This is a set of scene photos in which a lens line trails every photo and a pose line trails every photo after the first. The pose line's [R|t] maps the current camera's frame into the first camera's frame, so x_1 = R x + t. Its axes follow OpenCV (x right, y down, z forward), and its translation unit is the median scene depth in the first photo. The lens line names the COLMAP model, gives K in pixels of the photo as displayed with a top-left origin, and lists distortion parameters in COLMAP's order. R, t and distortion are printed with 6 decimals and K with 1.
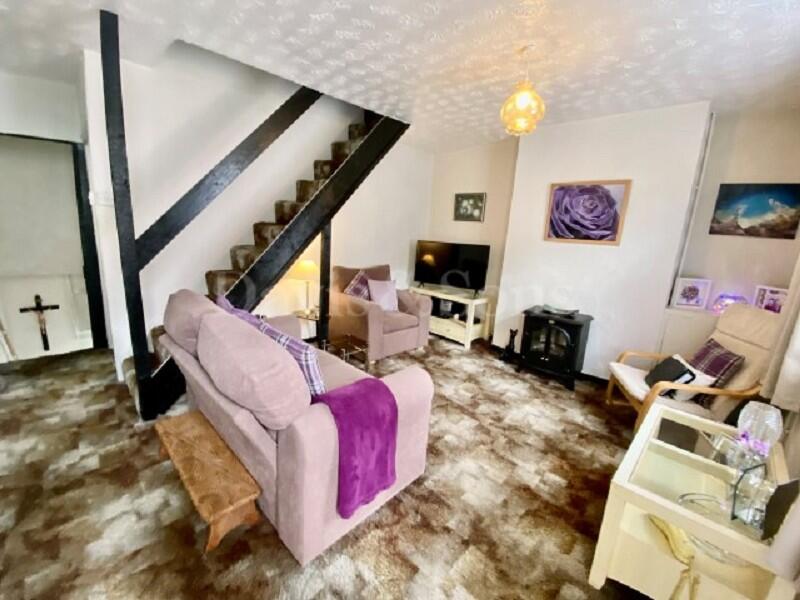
lens RADIAL K [[324.7, 0, 397.2], [0, 324.7, 299.1], [0, 0, 1]] dist [0.060271, -0.042930]
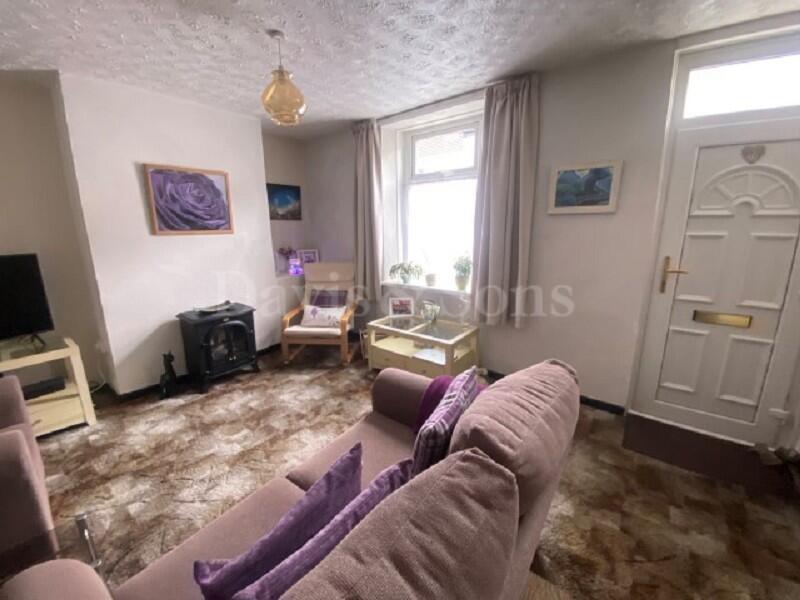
lens RADIAL K [[324.7, 0, 397.2], [0, 324.7, 299.1], [0, 0, 1]] dist [0.060271, -0.042930]
pose [[-0.113723, -0.278878, 0.953569, -0.463139], [0.213482, 0.930517, 0.297596, -0.159253], [-0.970305, 0.237413, -0.046286, 0.542990]]
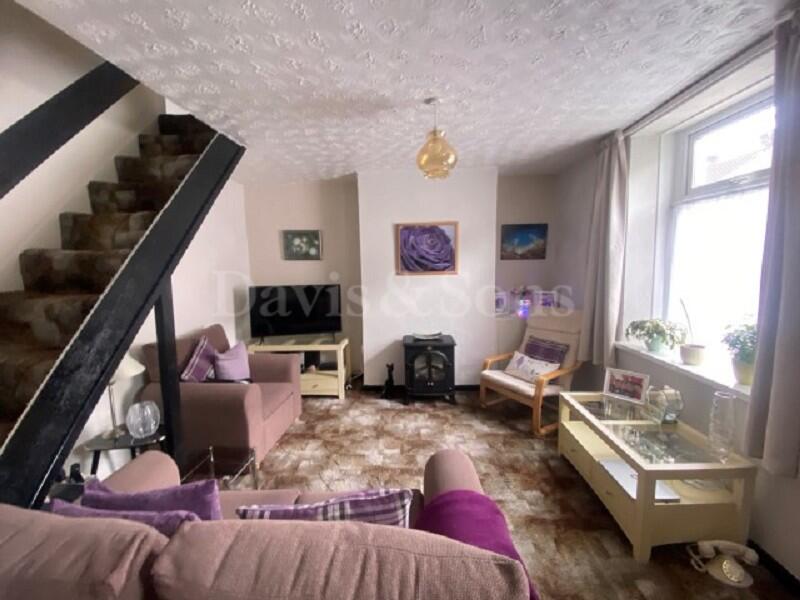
lens RADIAL K [[324.7, 0, 397.2], [0, 324.7, 299.1], [0, 0, 1]] dist [0.060271, -0.042930]
pose [[0.737053, -0.146670, 0.659727, -0.285670], [0.205498, 0.978584, -0.012026, -0.096614], [-0.643835, 0.144436, 0.751409, 0.236303]]
